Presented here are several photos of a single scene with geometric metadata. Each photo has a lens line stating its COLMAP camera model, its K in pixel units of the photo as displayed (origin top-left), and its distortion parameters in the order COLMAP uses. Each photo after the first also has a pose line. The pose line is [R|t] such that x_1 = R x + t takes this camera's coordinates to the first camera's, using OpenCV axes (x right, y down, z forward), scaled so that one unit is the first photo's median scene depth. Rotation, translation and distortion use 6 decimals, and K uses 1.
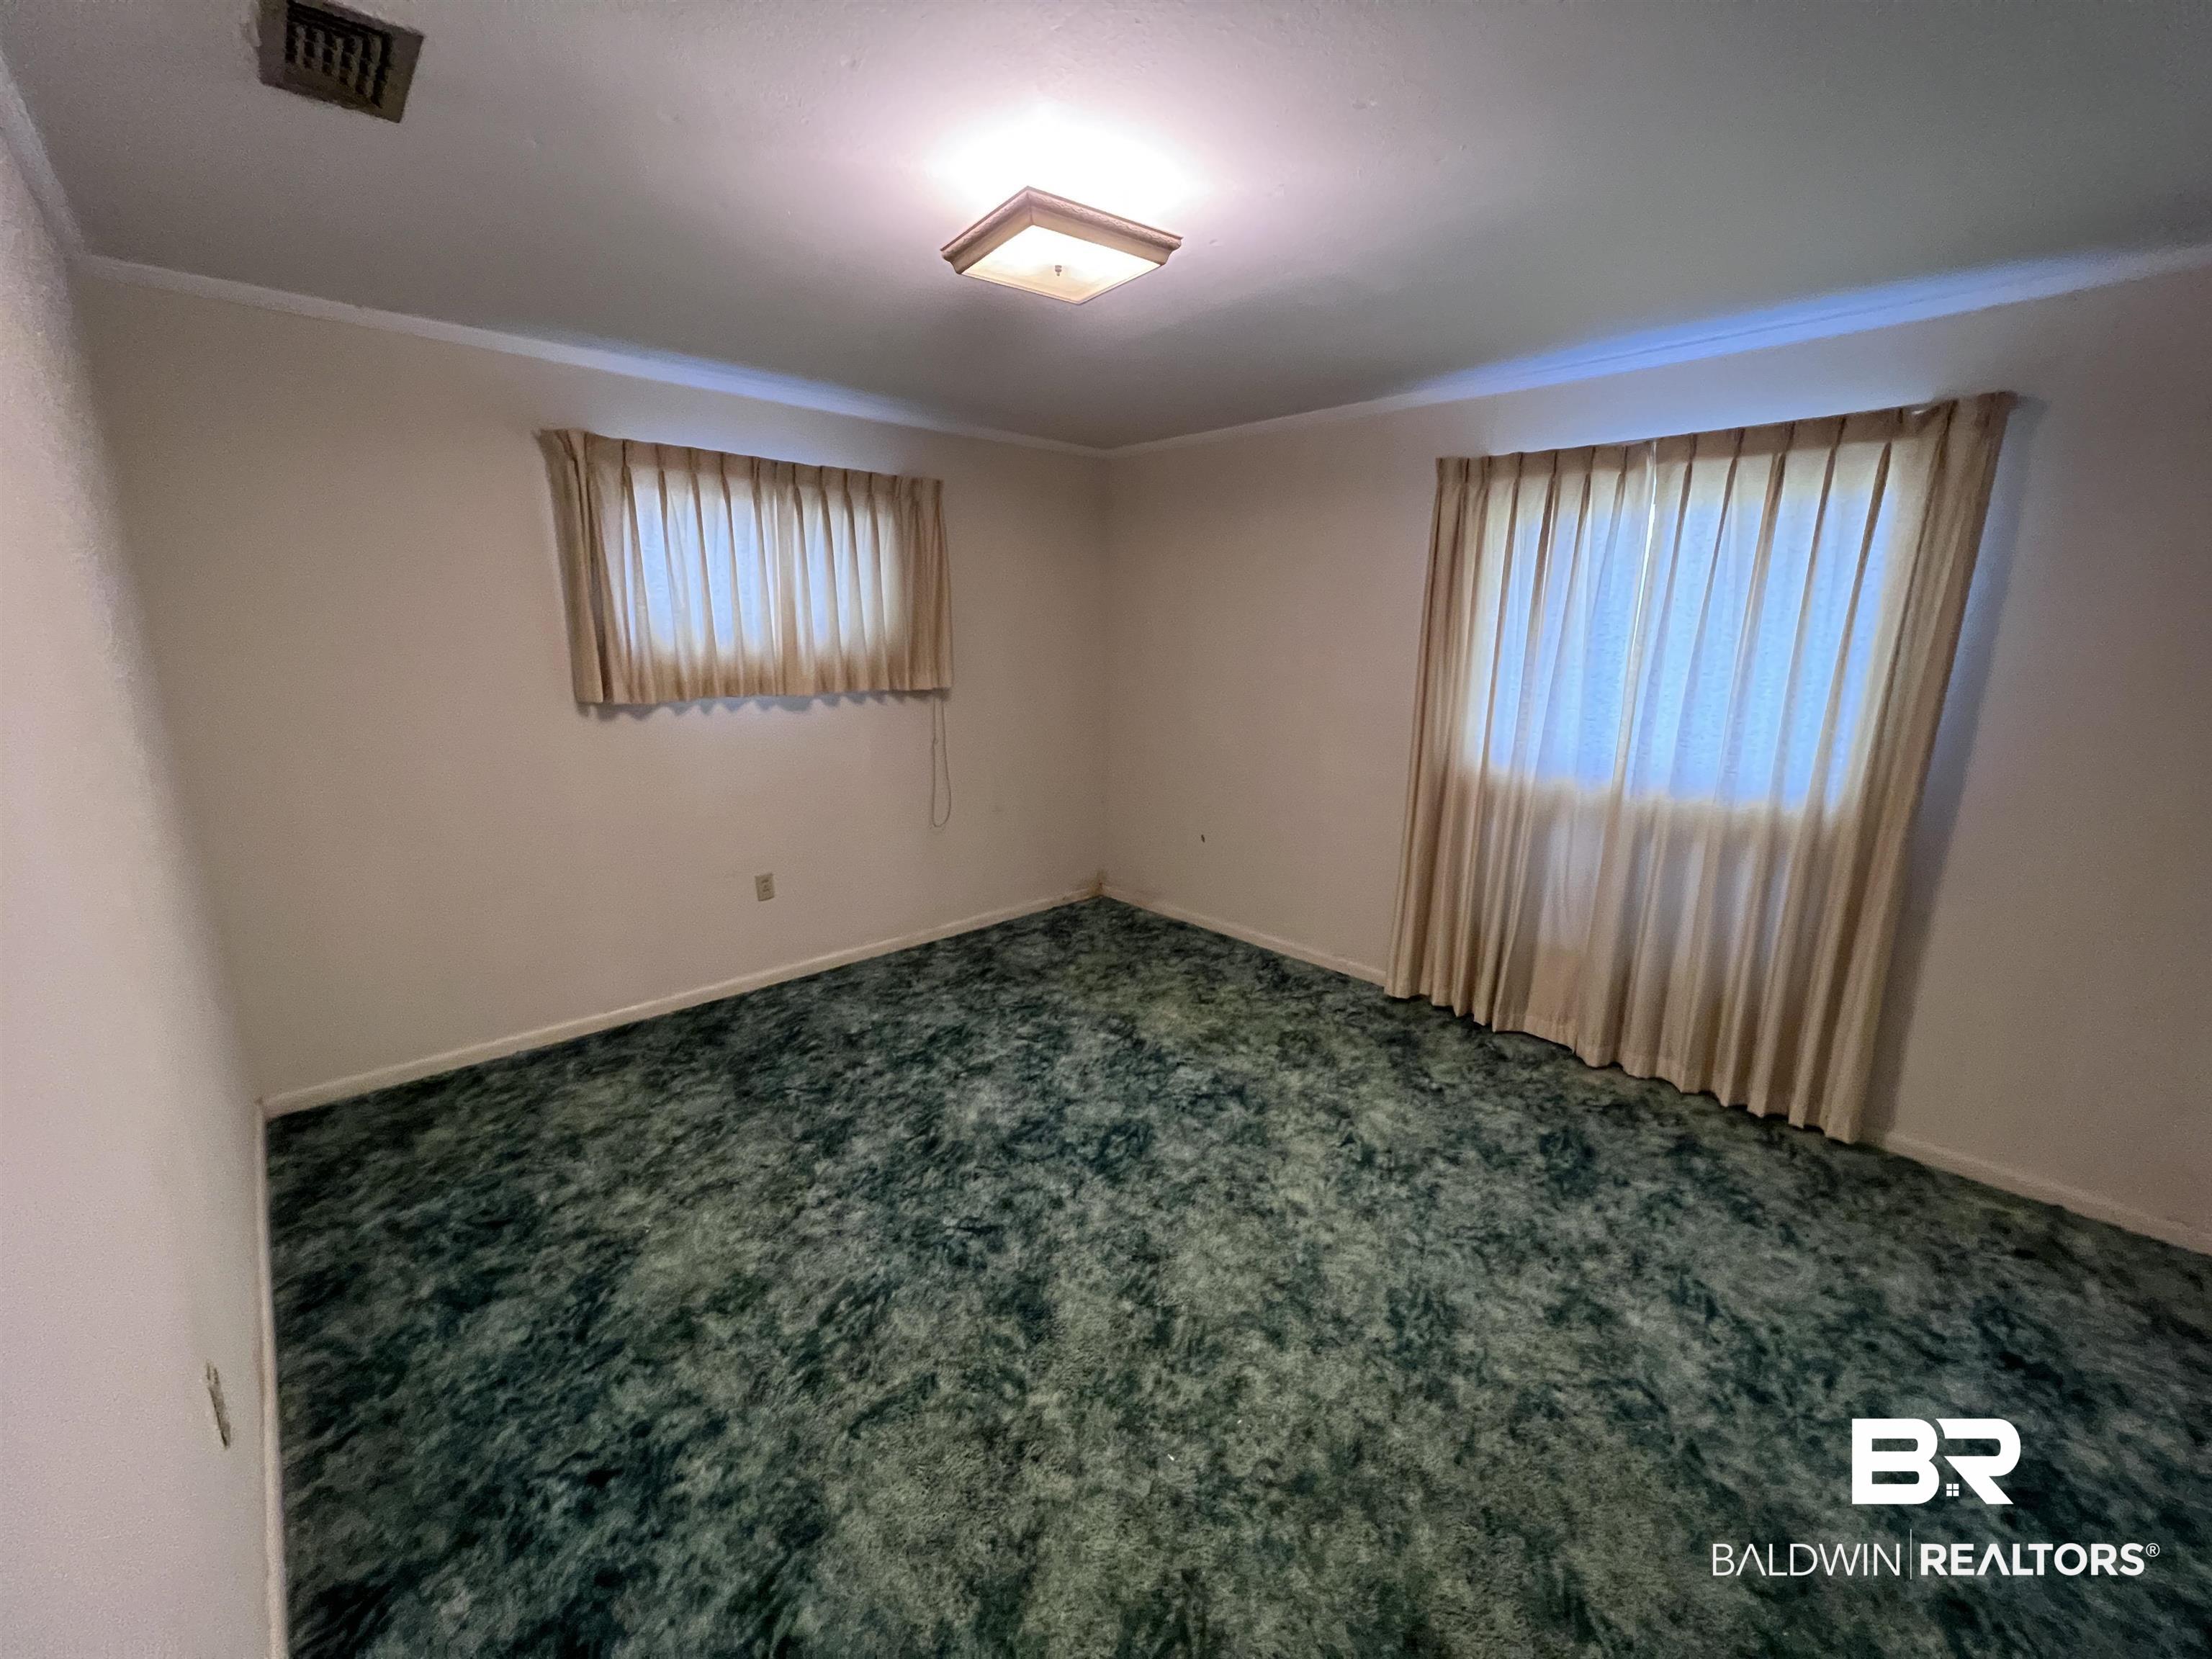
lens RADIAL K [[875.9, 0, 1105.4], [0, 875.9, 826.6], [0, 0, 1]] dist [-0.005229, 0.000905]
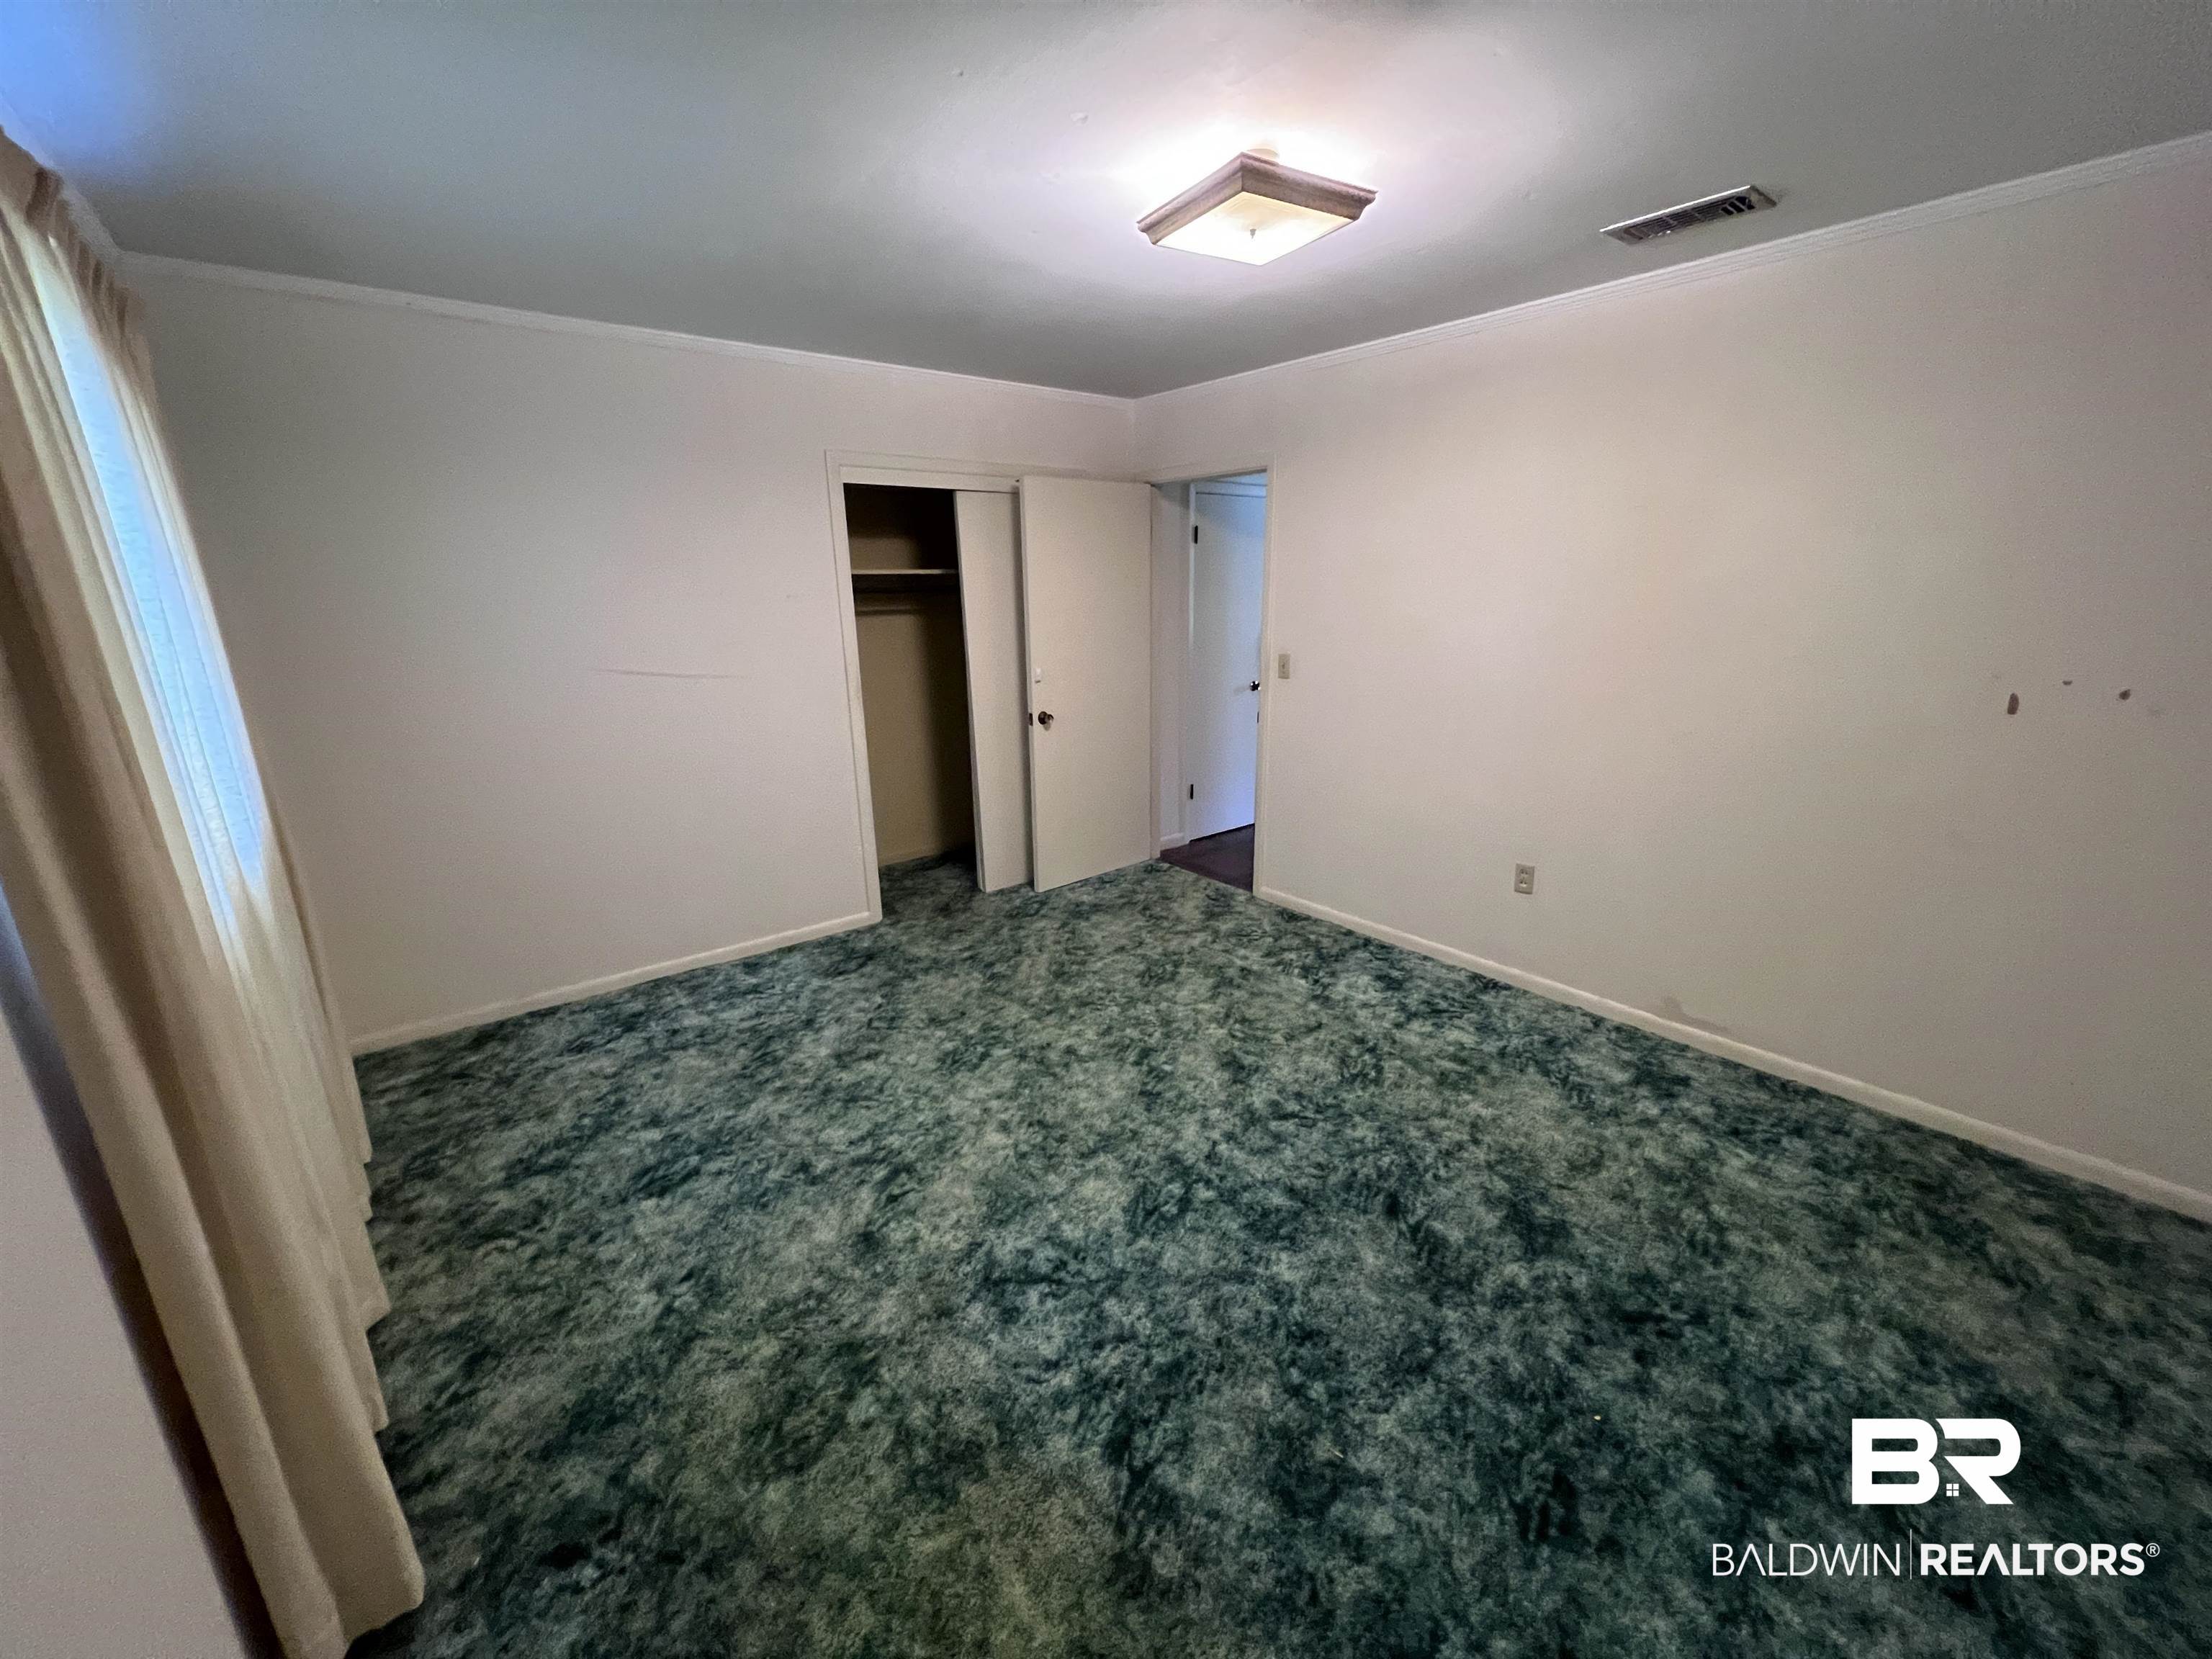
lens RADIAL K [[875.9, 0, 1109.3], [0, 875.9, 830.0], [0, 0, 1]] dist [-0.005229, 0.000905]
pose [[-0.997289, -0.019626, 0.070923, 0.021424], [0.017332, 0.874020, 0.485581, -0.401292], [-0.071518, 0.485494, -0.871310, 1.743932]]
